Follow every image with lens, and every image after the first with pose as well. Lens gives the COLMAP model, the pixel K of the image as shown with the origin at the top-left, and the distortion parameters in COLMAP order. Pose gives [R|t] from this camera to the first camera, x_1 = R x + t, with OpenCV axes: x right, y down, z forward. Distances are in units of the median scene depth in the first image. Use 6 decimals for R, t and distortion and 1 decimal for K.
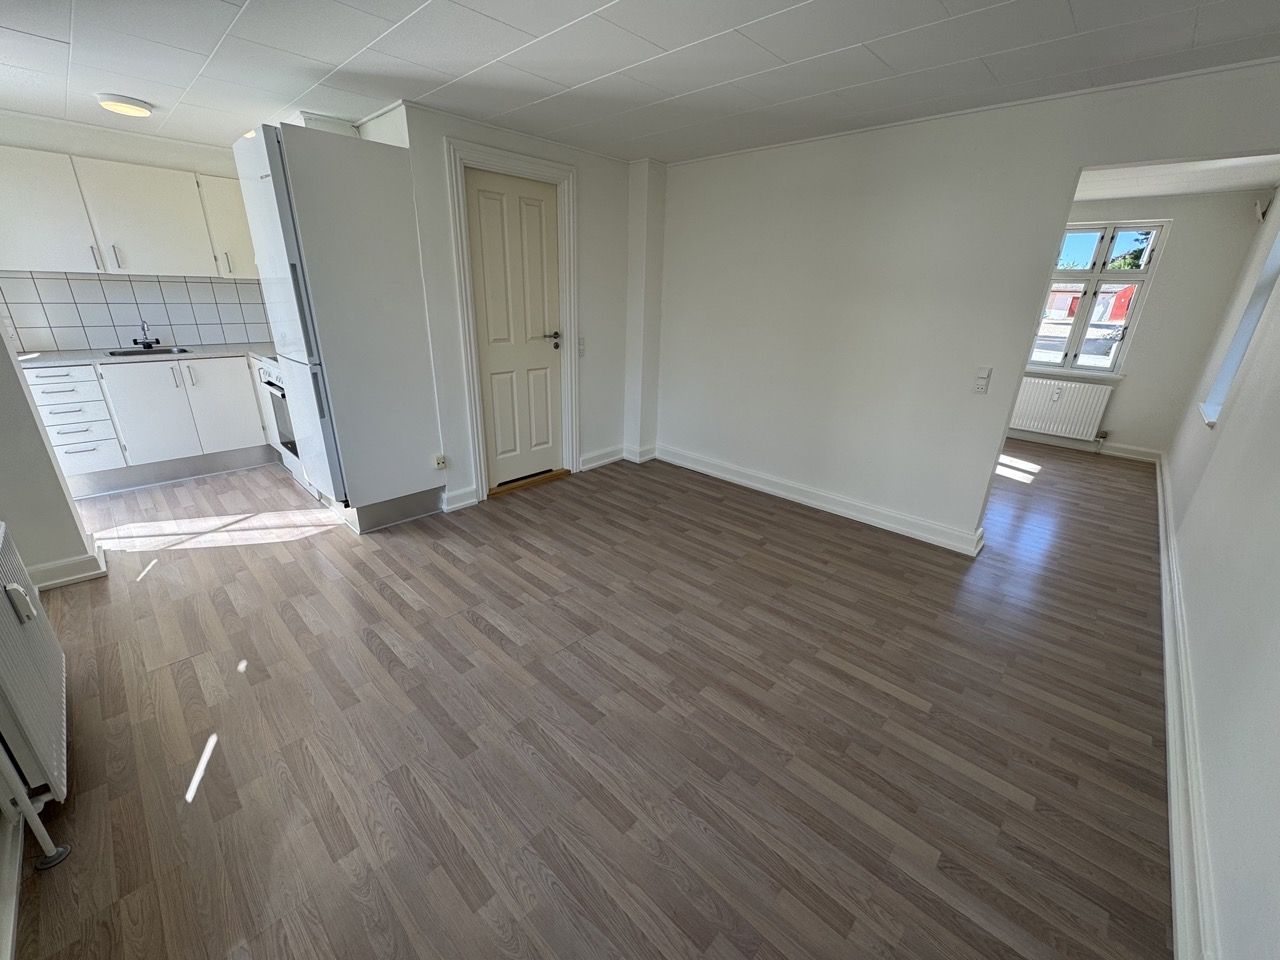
lens RADIAL K [[509.8, 0, 642.8], [0, 509.8, 479.4], [0, 0, 1]] dist [-0.007929, -0.000315]
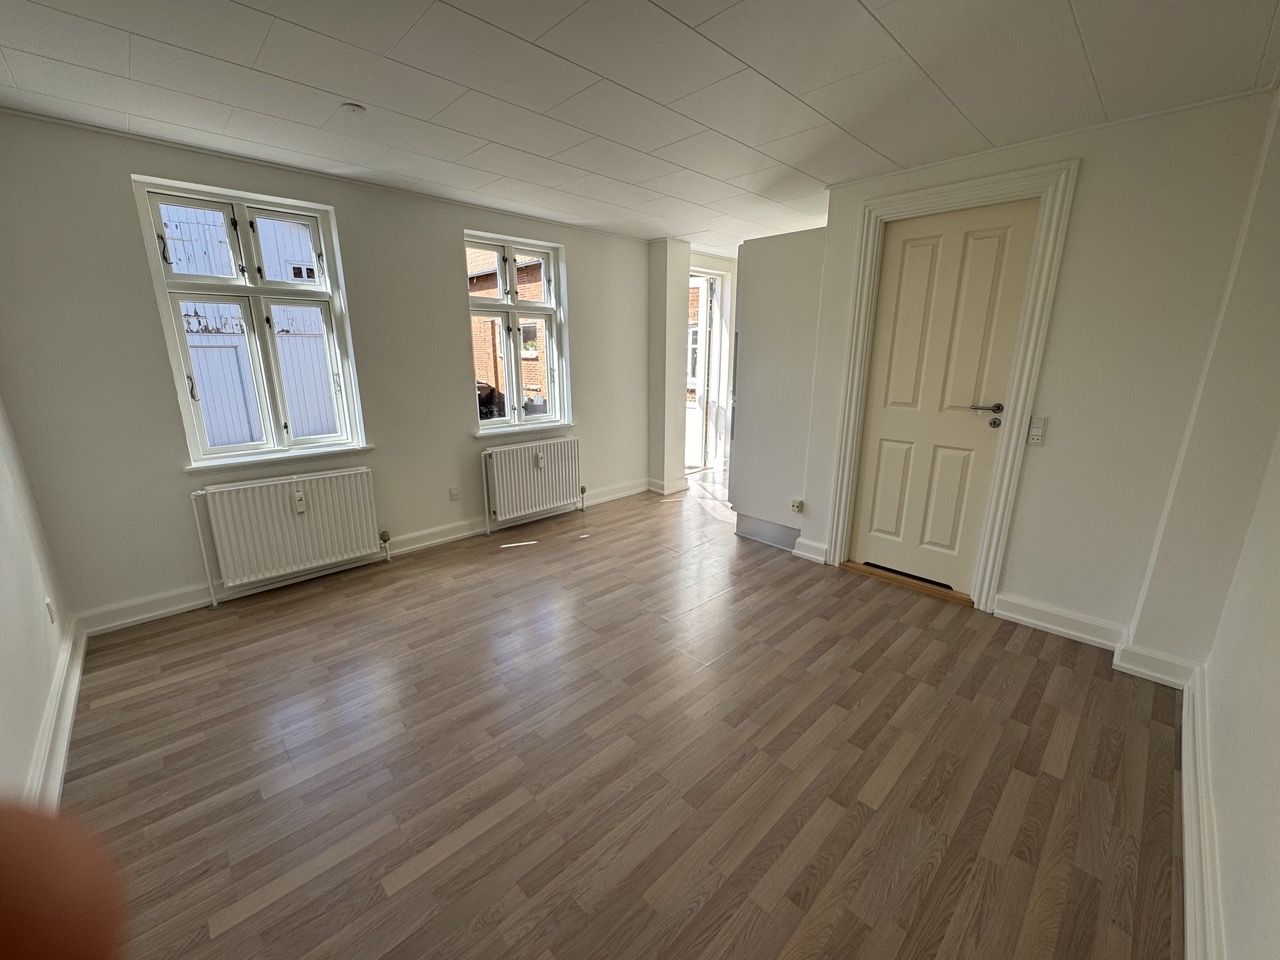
lens RADIAL K [[509.8, 0, 640.6], [0, 509.8, 481.9], [0, 0, 1]] dist [-0.007929, -0.000315]
pose [[-0.045710, 0.221534, -0.974081, 0.666670], [-0.351834, 0.909049, 0.223254, -0.210147], [0.934946, 0.352919, 0.036390, 0.664328]]
